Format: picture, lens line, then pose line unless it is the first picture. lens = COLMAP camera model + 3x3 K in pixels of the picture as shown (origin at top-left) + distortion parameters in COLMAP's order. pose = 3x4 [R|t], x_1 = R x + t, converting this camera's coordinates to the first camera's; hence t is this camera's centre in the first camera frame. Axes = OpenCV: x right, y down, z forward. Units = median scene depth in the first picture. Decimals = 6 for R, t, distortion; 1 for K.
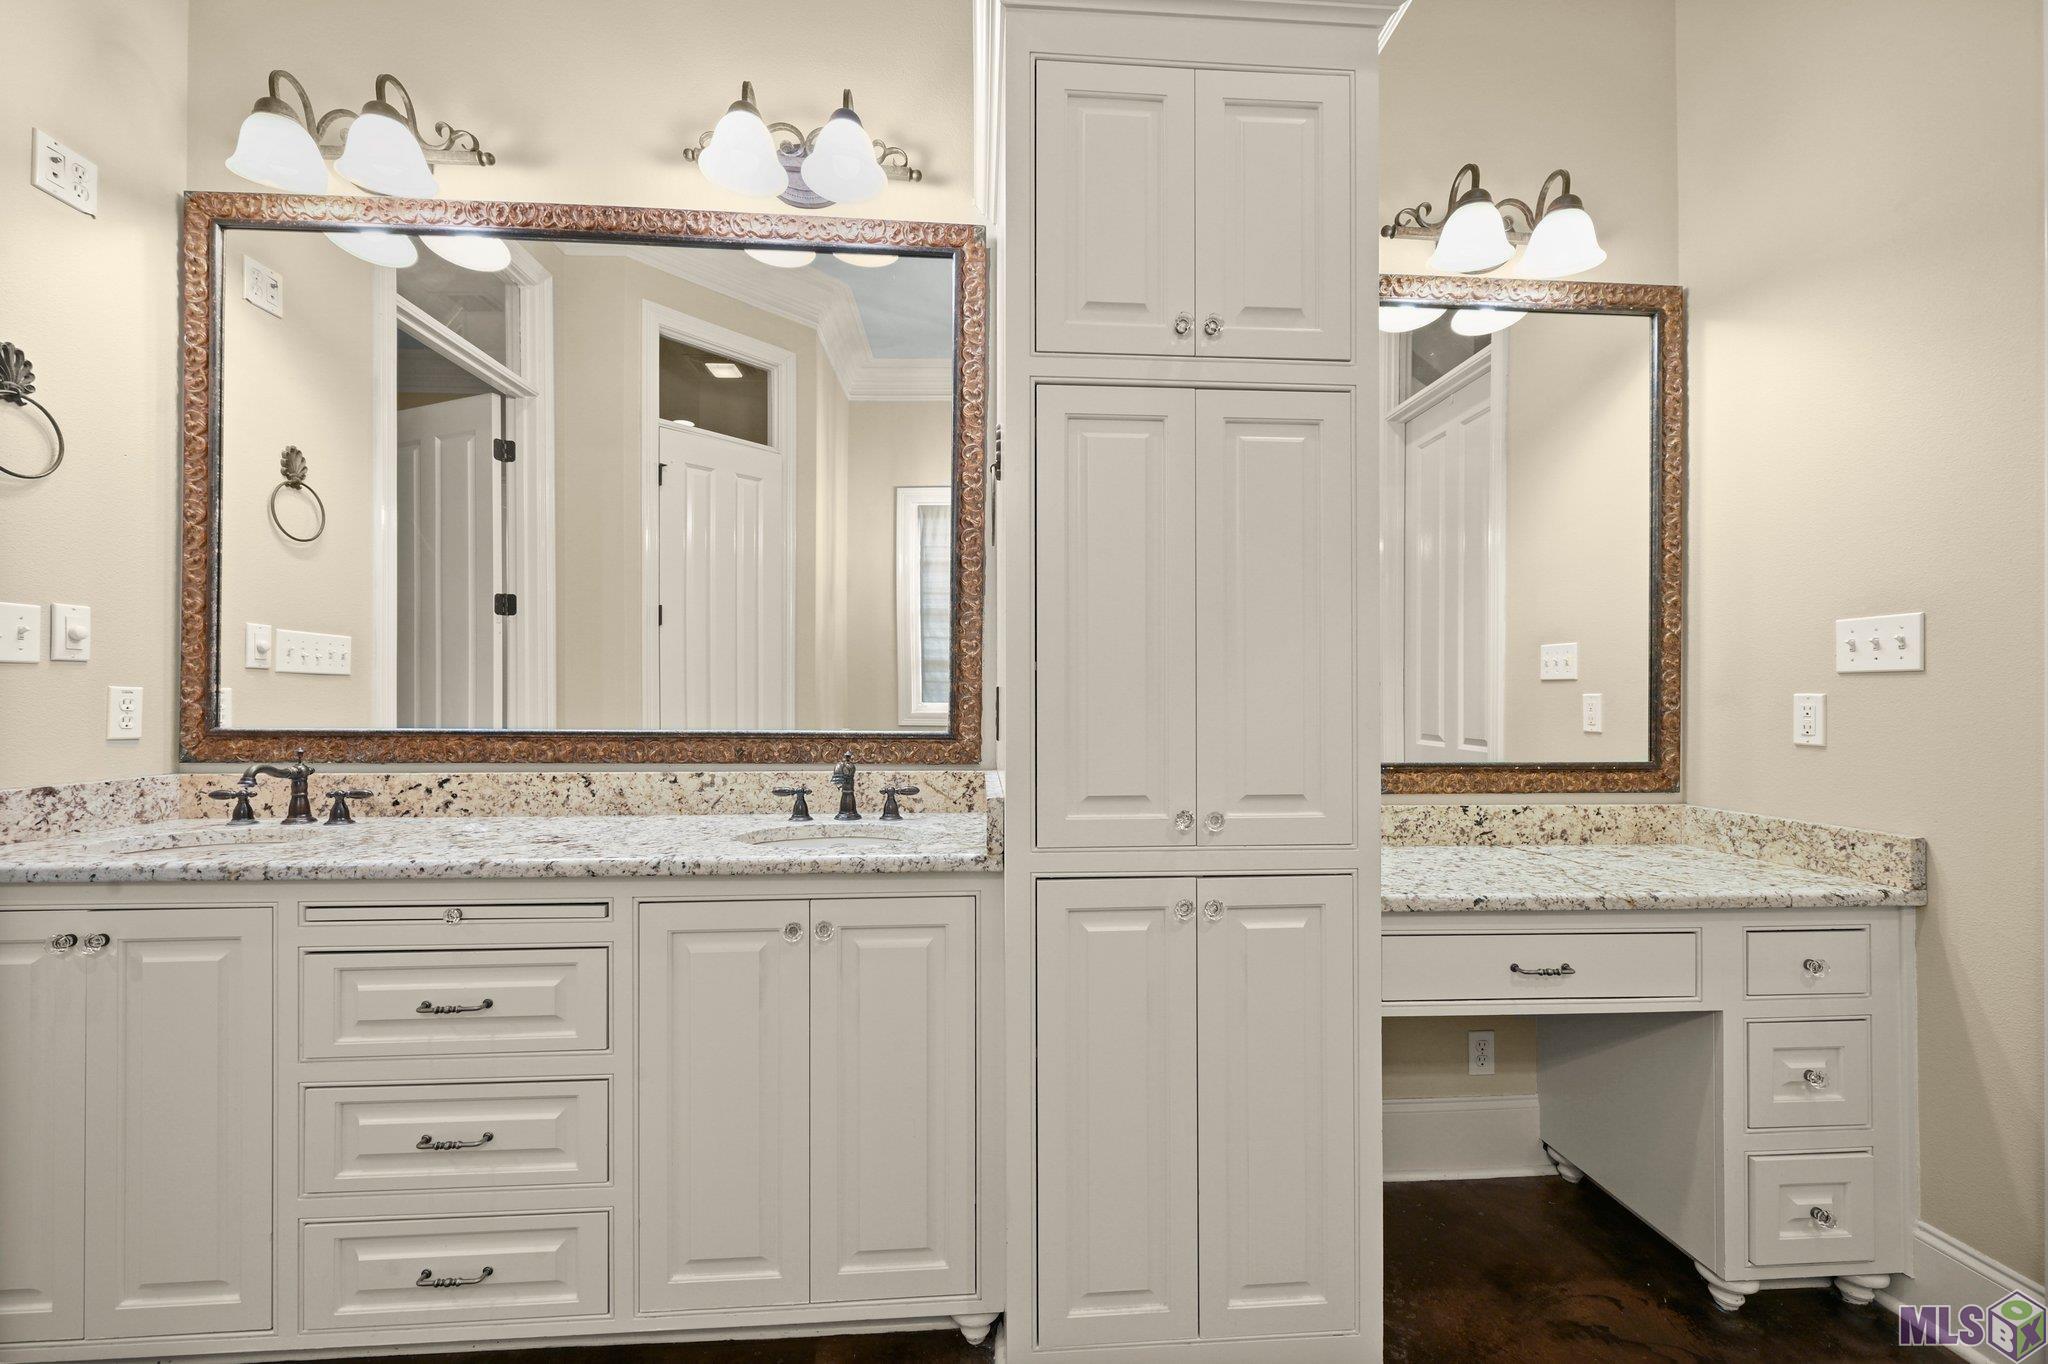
lens RADIAL K [[810.2, 0, 1032.2], [0, 810.2, 696.1], [0, 0, 1]] dist [0.000669, -0.000919]
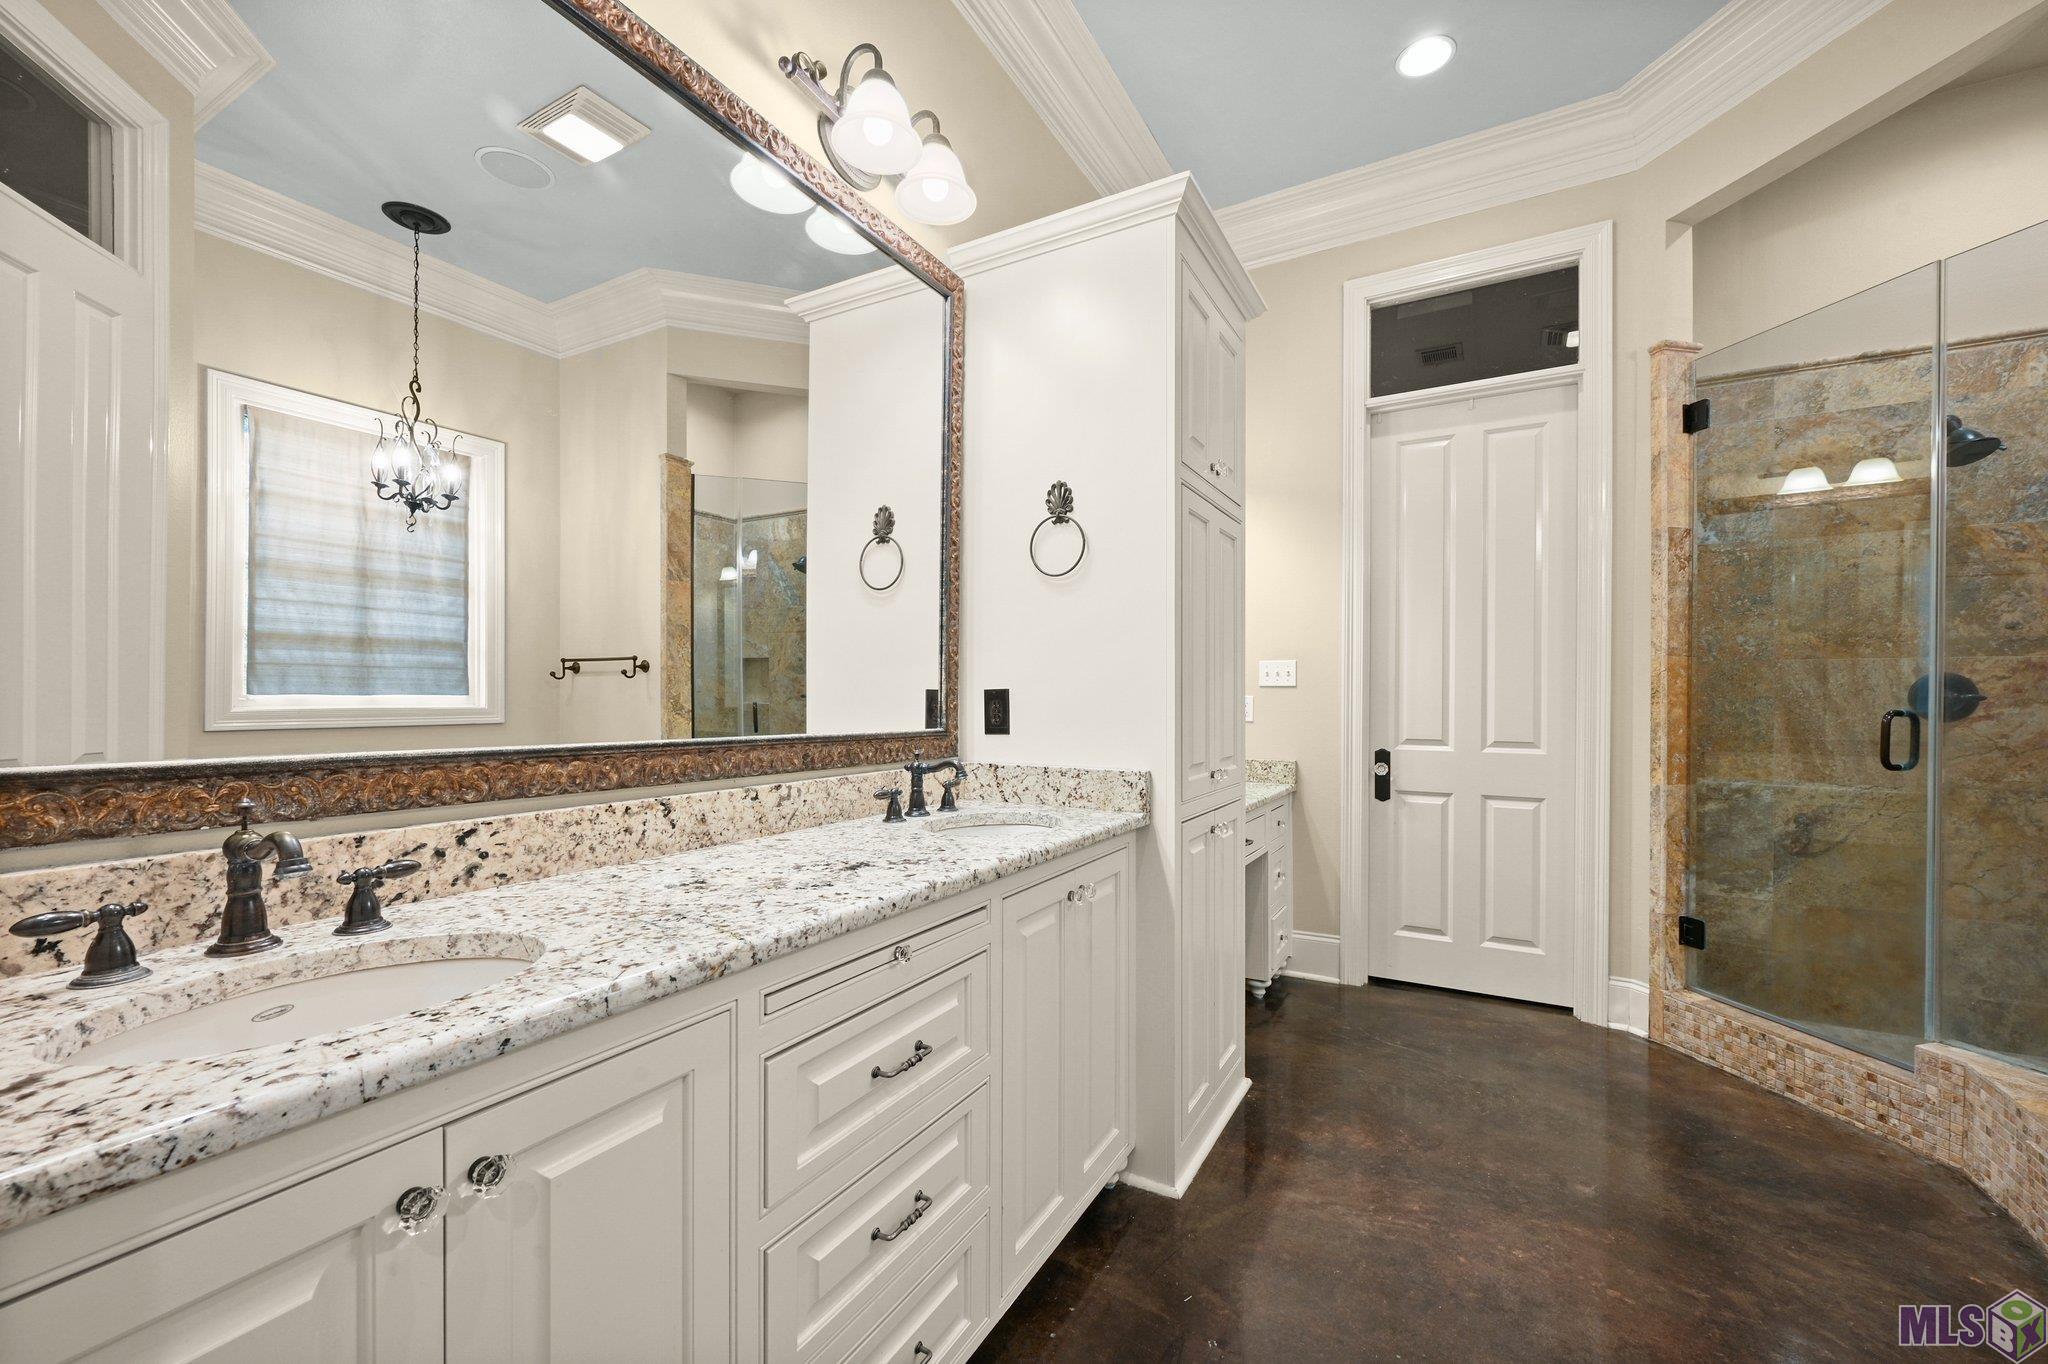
lens RADIAL K [[810.2, 0, 1041.1], [0, 810.2, 691.7], [0, 0, 1]] dist [0.000669, -0.000919]
pose [[0.543379, 0.007989, 0.839449, -0.999725], [-0.004755, 0.999968, -0.006439, 0.000056], [-0.839474, -0.000493, 0.543400, 0.306048]]
